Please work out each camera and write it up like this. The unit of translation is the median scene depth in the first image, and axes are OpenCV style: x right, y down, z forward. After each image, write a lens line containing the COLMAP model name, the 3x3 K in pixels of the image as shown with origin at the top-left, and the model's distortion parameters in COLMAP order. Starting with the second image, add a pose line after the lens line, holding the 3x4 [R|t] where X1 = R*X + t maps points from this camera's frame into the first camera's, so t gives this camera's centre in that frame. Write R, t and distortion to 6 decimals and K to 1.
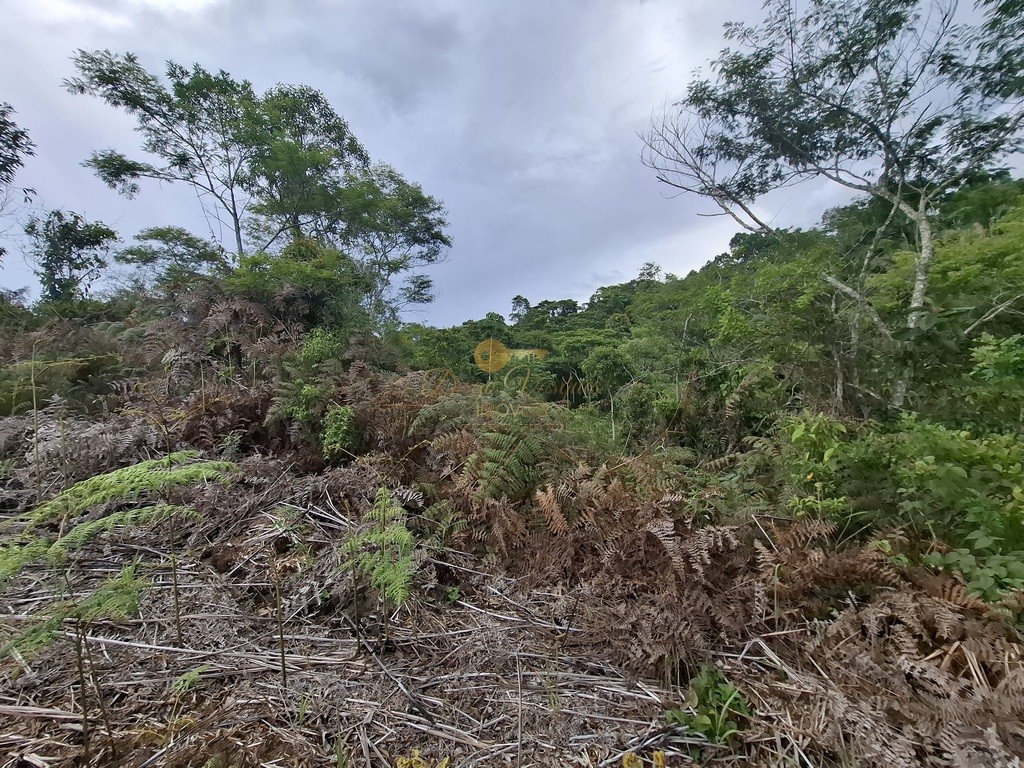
lens RADIAL K [[399.2, 0, 505.3], [0, 399.2, 379.6], [0, 0, 1]] dist [-0.010046, 0.001813]
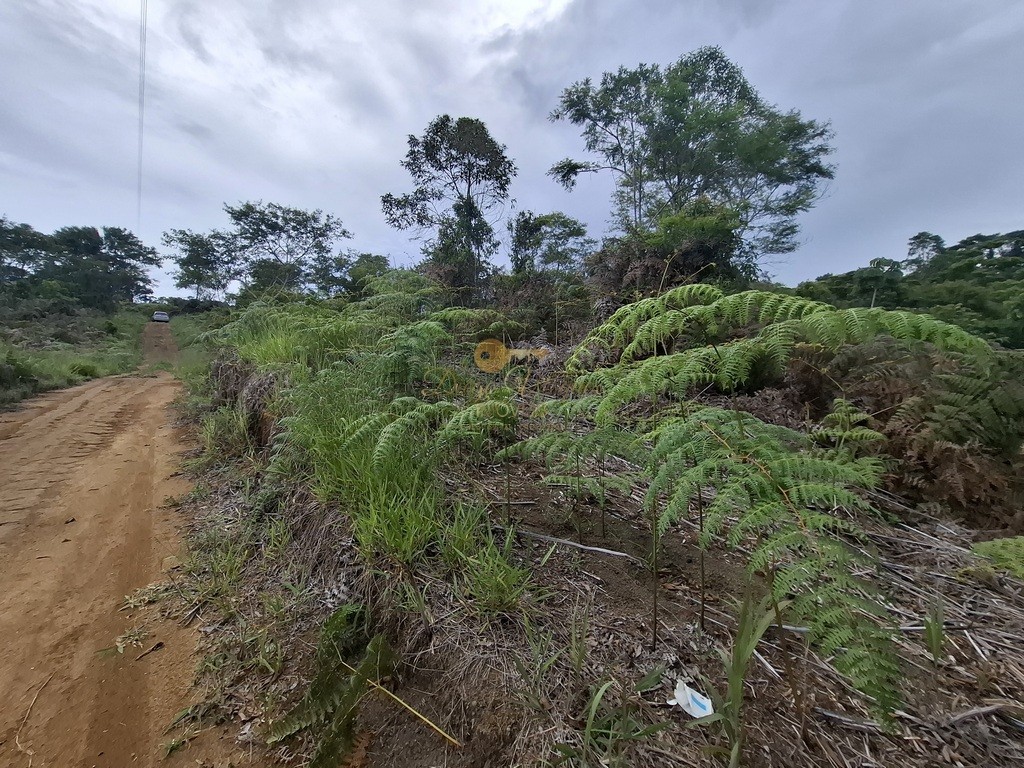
lens RADIAL K [[399.2, 0, 513.6], [0, 399.2, 380.3], [0, 0, 1]] dist [-0.010046, 0.001813]
pose [[0.736024, 0.102548, -0.669143, -0.072660], [-0.041083, 0.993404, 0.107052, 0.041664], [0.675708, -0.051303, 0.735382, -0.141415]]
